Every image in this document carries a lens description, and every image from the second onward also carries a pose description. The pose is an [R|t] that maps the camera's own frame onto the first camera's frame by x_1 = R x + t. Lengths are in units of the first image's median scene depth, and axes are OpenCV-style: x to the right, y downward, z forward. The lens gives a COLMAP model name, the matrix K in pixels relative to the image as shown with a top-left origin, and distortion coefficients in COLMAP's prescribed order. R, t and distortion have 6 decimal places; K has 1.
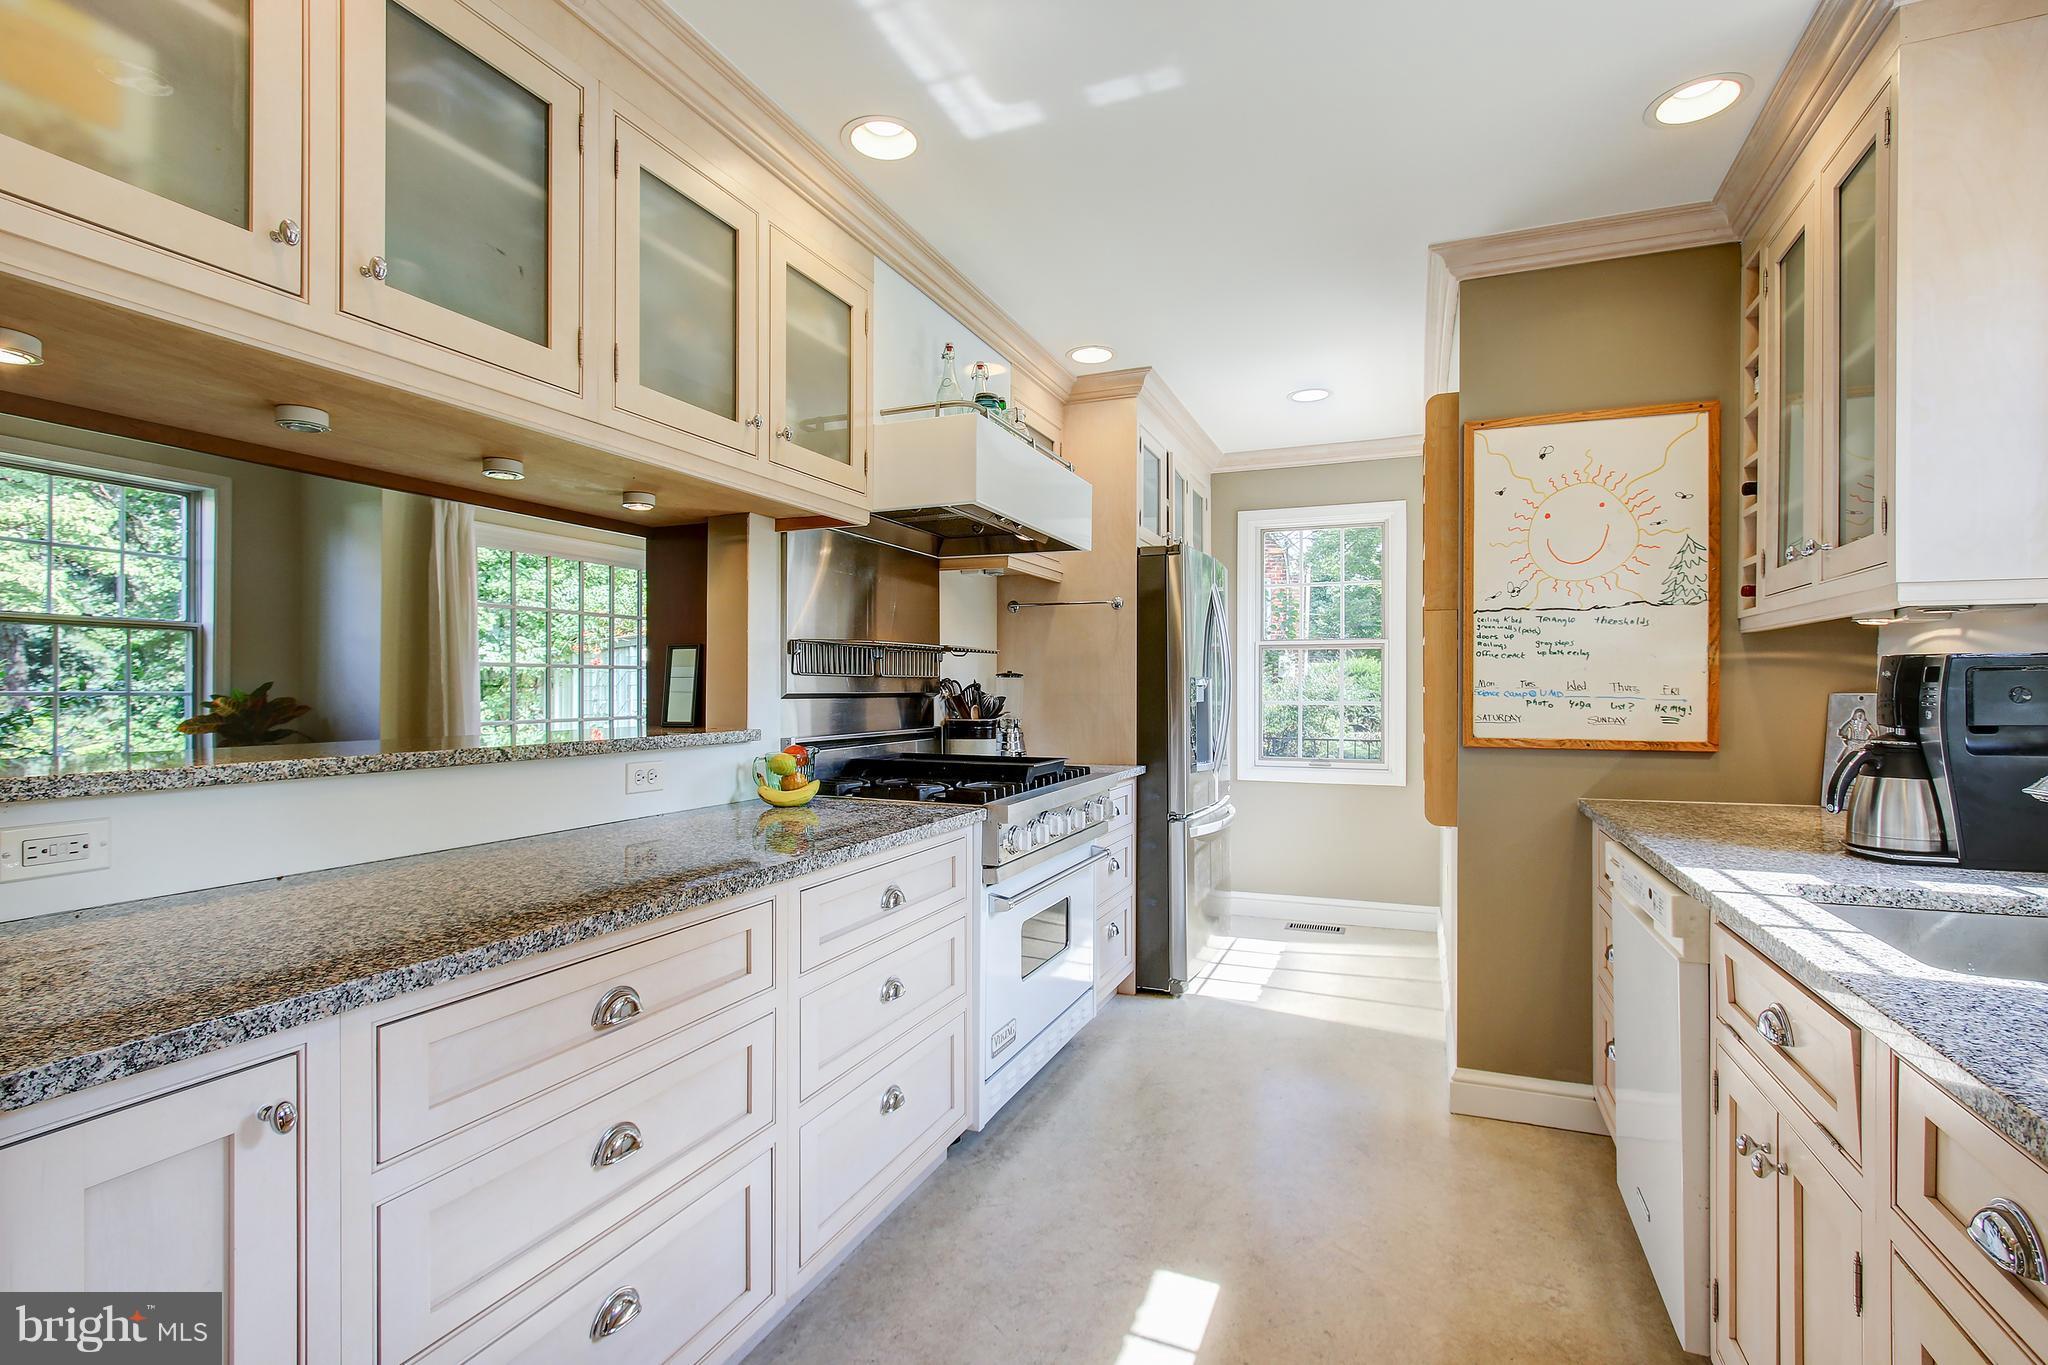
lens RADIAL K [[951.3, 0, 1015.3], [0, 951.3, 683.8], [0, 0, 1]] dist [-0.015107, 0.003053]
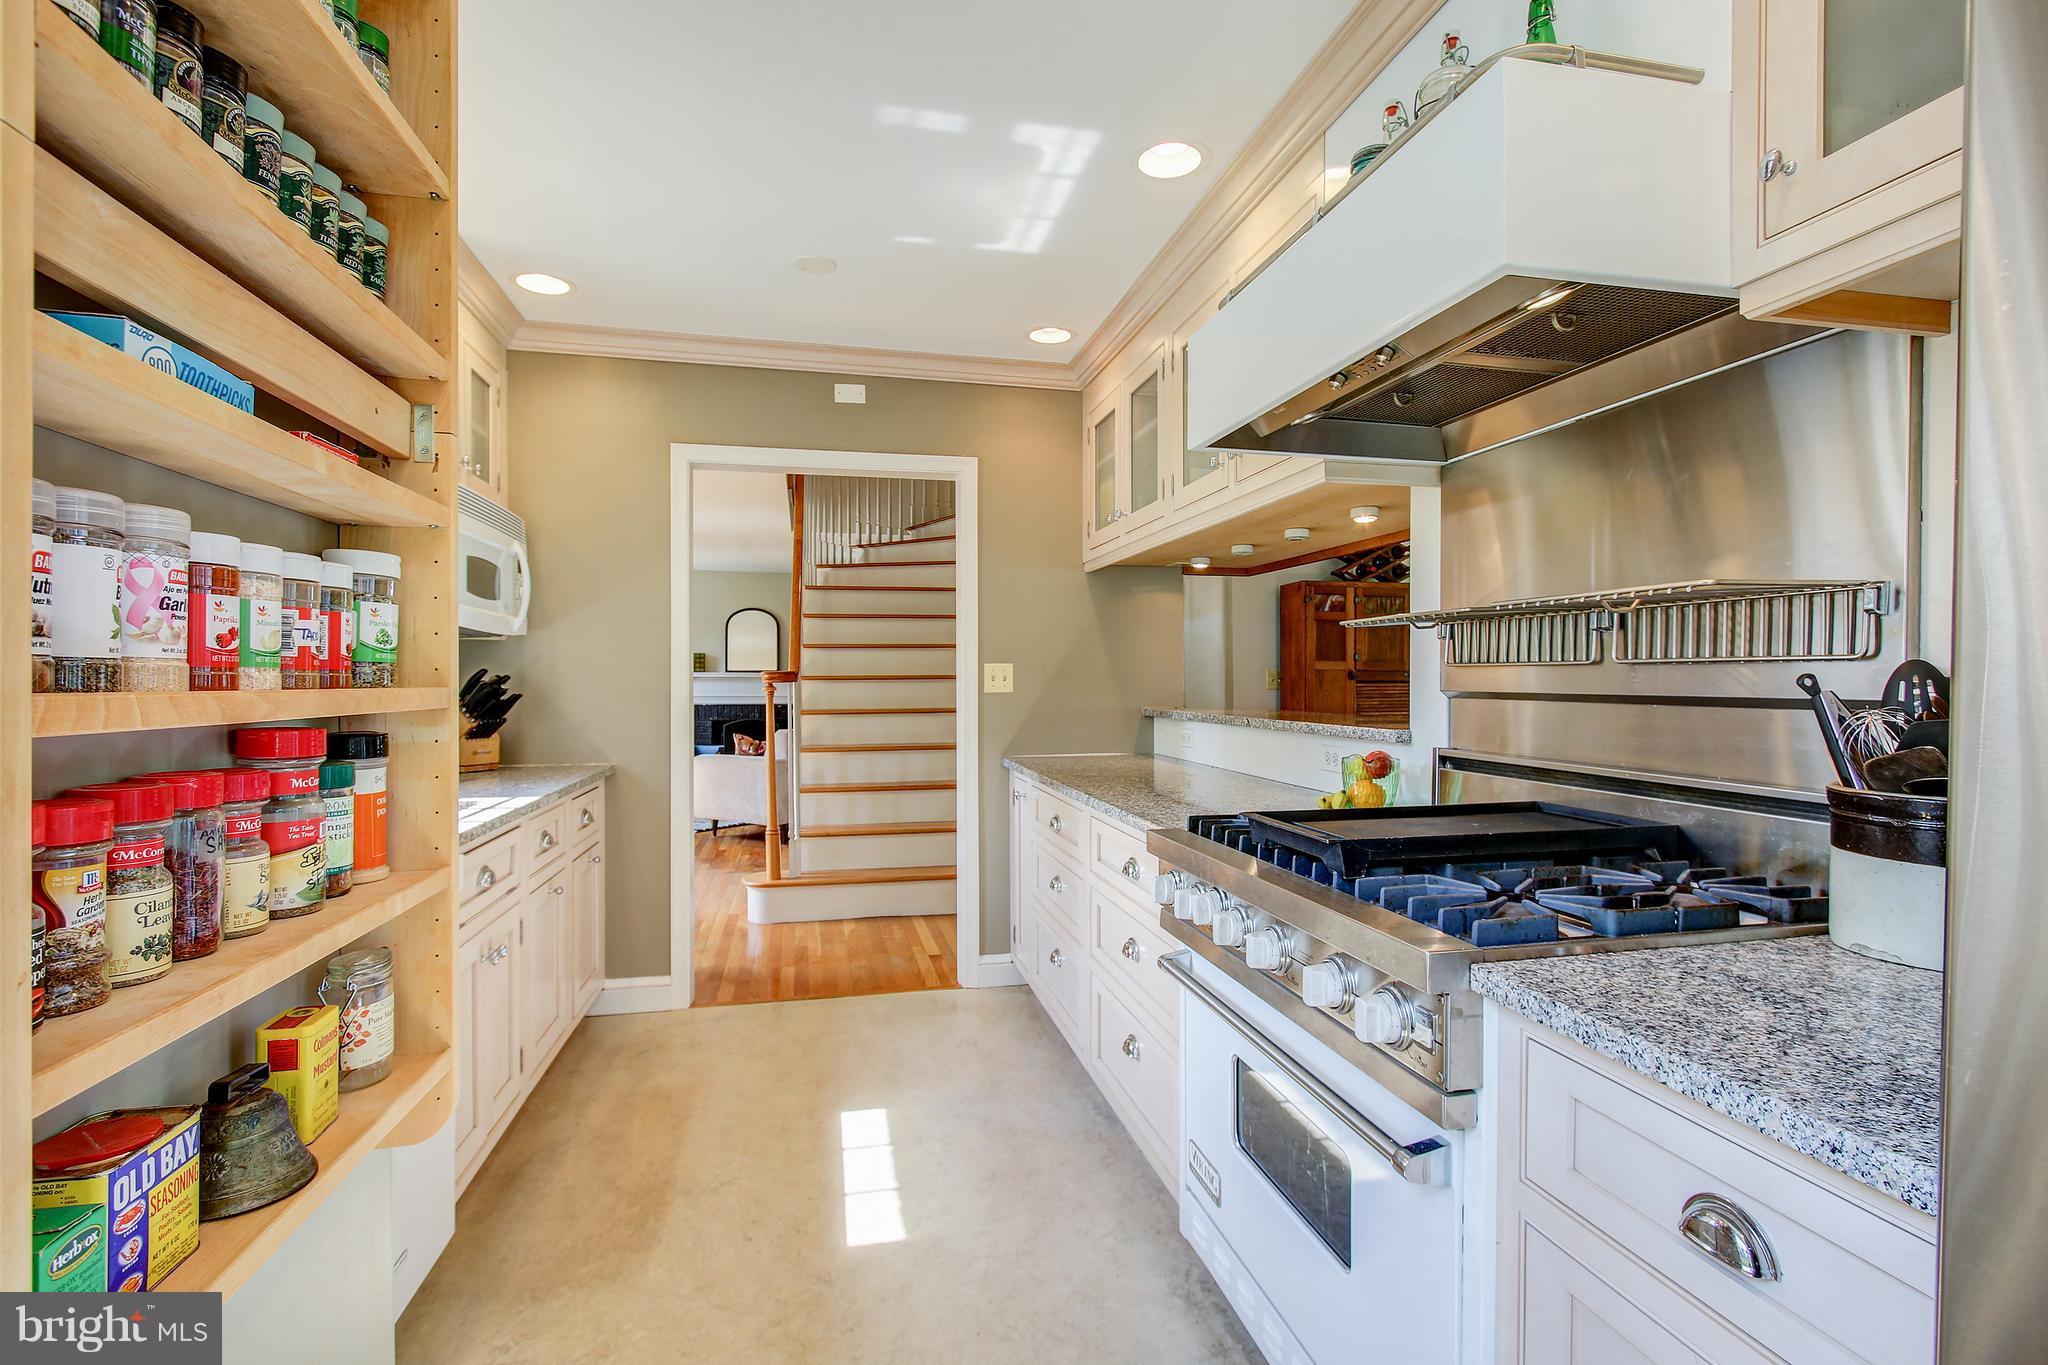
lens RADIAL K [[951.3, 0, 1028.5], [0, 951.3, 689.8], [0, 0, 1]] dist [-0.015107, 0.003053]
pose [[-0.812877, 0.006486, -0.582400, 0.502476], [0.003747, 0.999976, 0.005907, 0.000901], [0.582424, 0.002620, -0.812881, 1.493559]]
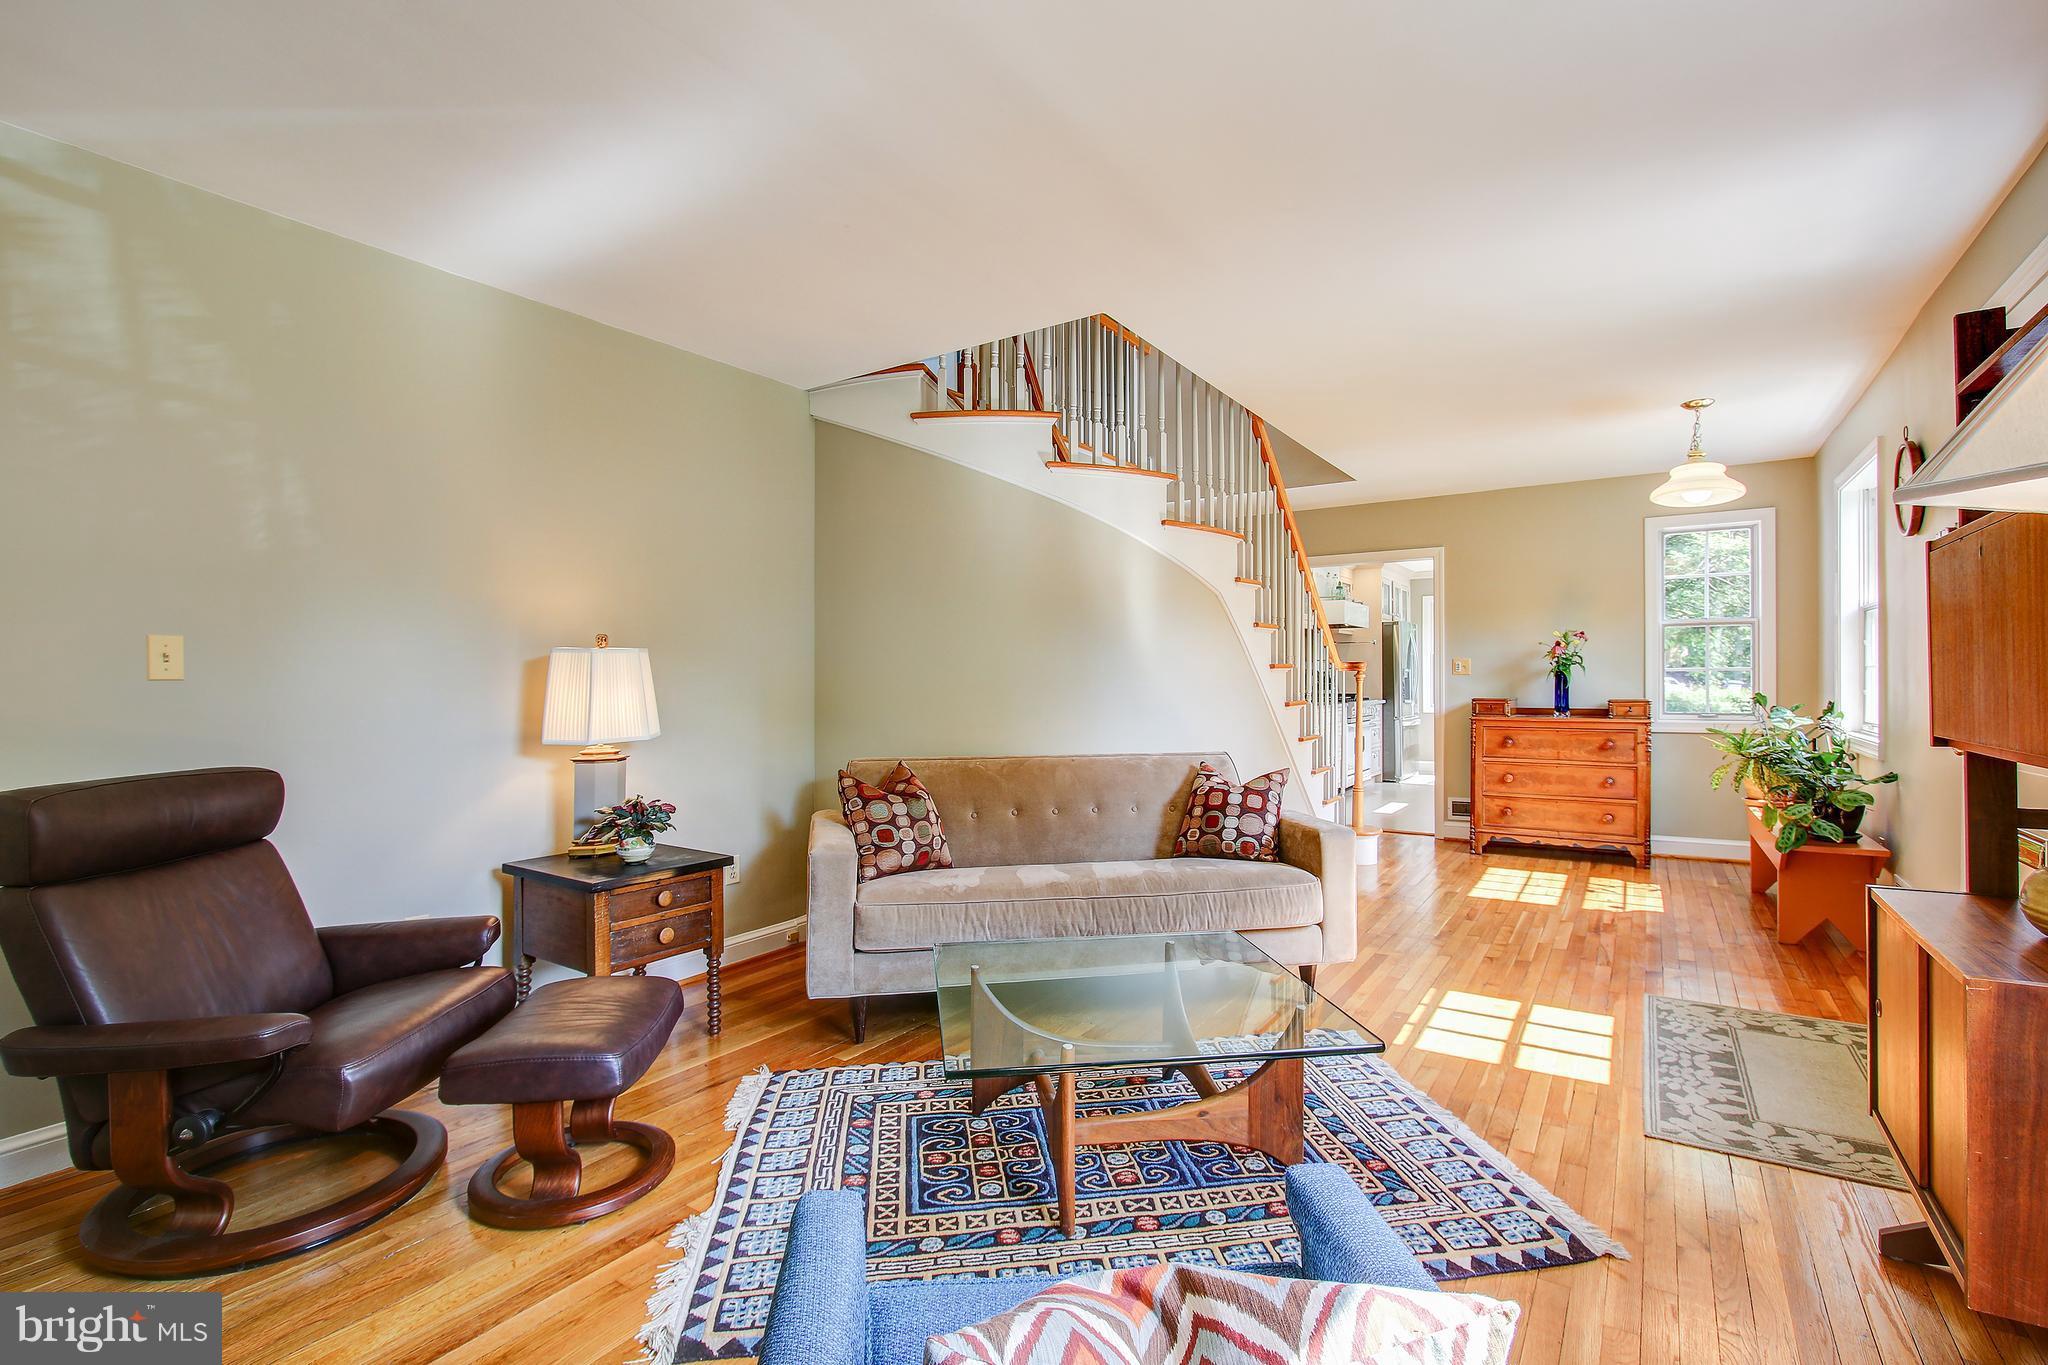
lens RADIAL K [[951.3, 0, 1027.0], [0, 951.3, 678.3], [0, 0, 1]] dist [-0.015107, 0.003053]
pose [[0.982107, -0.005055, -0.188254, -0.534832], [0.005160, 0.999987, 0.000064, 0.022430], [0.188251, -0.001035, 0.982120, -2.784743]]
